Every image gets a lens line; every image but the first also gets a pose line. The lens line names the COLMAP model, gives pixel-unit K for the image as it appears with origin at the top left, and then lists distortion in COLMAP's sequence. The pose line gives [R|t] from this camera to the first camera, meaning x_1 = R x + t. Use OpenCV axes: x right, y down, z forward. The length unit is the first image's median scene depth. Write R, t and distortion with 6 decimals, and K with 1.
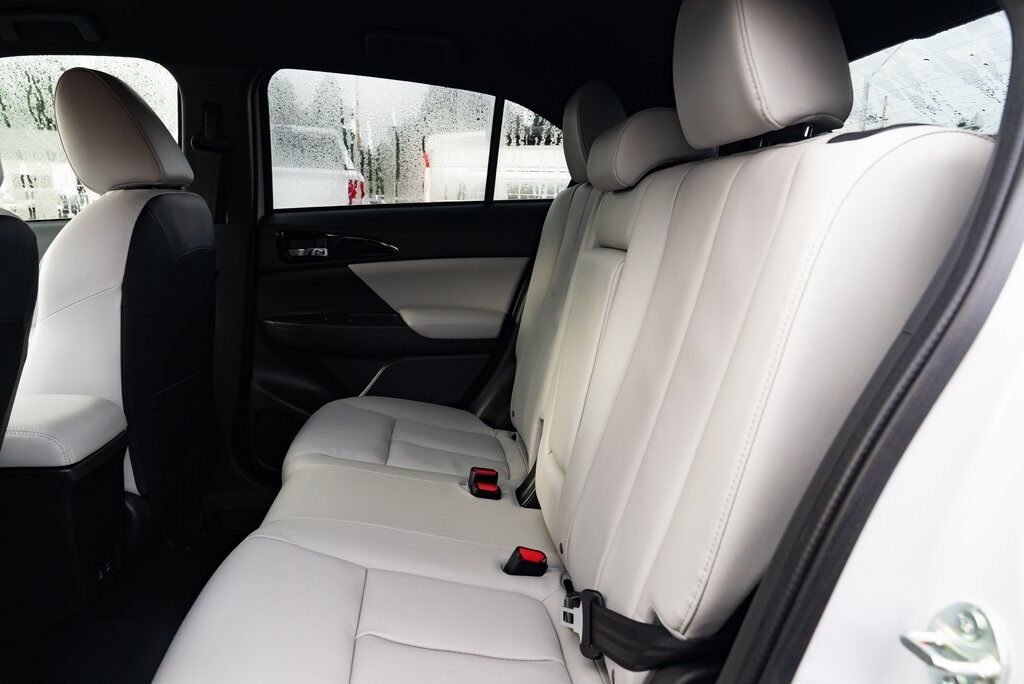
lens RADIAL K [[700.9, 0, 512.0], [0, 700.9, 342.0], [0, 0, 1]] dist [-0.027421, 0.013566]
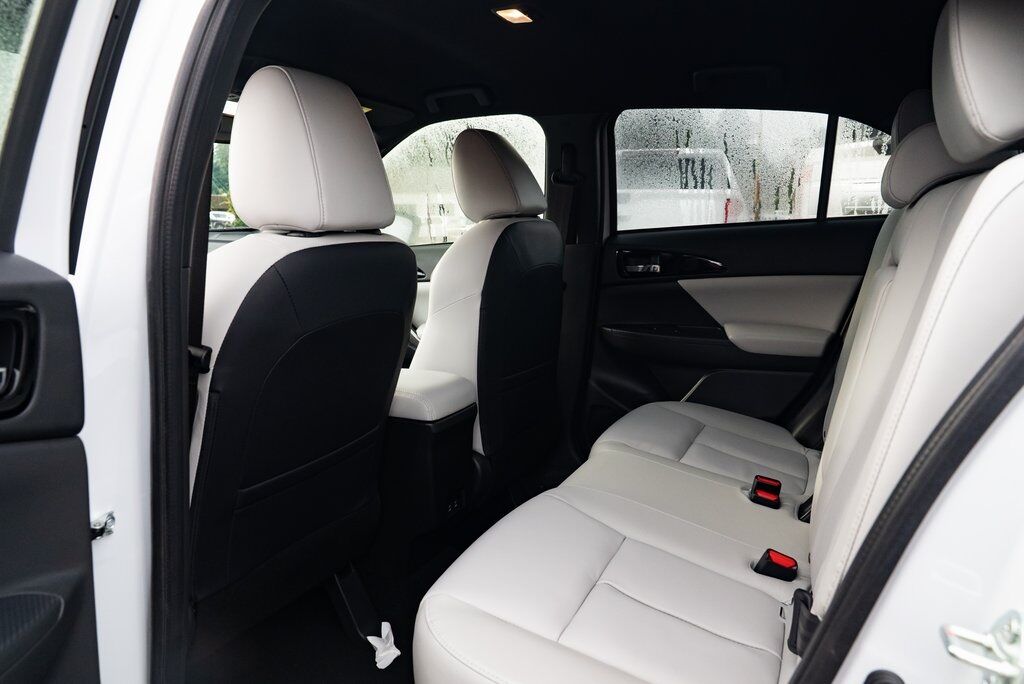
lens RADIAL K [[700.9, 0, 512.0], [0, 700.9, 342.0], [0, 0, 1]] dist [-0.027421, 0.013566]
pose [[0.851733, 0.059464, -0.520590, 0.150234], [-0.072072, 0.997391, -0.003990, 0.010867], [0.518995, 0.040918, 0.853797, -0.077785]]
